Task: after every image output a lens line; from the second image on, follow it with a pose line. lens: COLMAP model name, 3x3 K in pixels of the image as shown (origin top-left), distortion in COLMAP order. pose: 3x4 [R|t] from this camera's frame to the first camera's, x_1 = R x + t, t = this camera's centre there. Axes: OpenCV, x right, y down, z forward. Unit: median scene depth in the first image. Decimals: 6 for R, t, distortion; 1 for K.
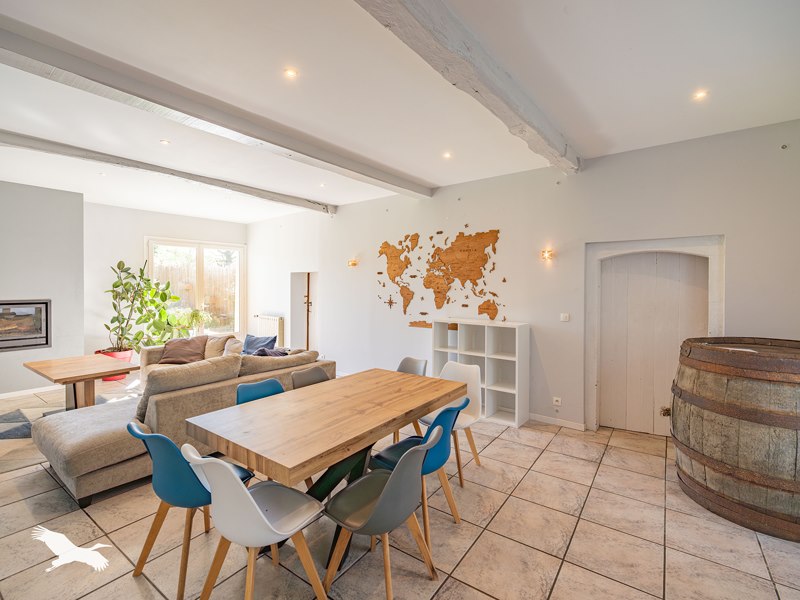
lens RADIAL K [[393.3, 0, 399.4], [0, 393.3, 284.0], [0, 0, 1]] dist [-0.002486, -0.000403]
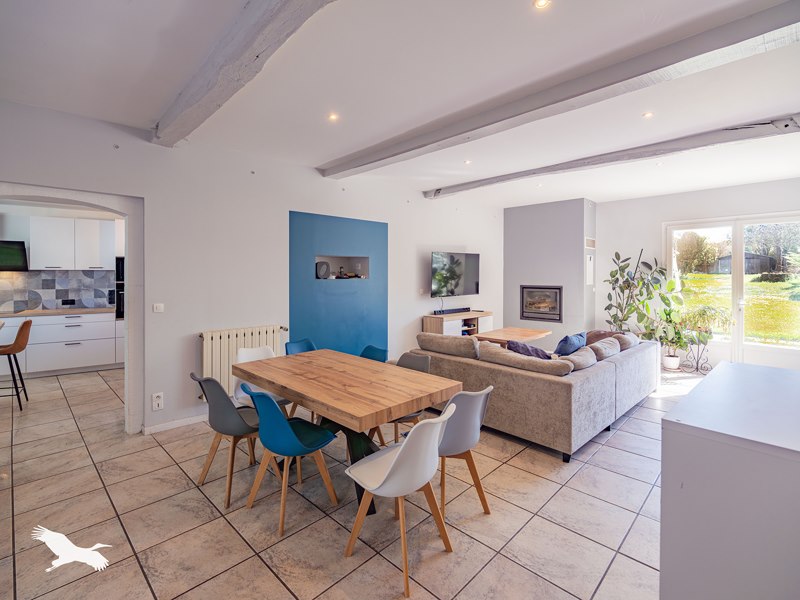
lens RADIAL K [[376.2, 0, 390.9], [0, 376.2, 278.3], [0, 0, 1]] dist [-0.003326, -0.000832]
pose [[-0.173418, 0.010454, -0.984793, 0.963884], [-0.001334, 0.999940, 0.010850, 0.002648], [0.984847, 0.003195, -0.173394, 1.413015]]
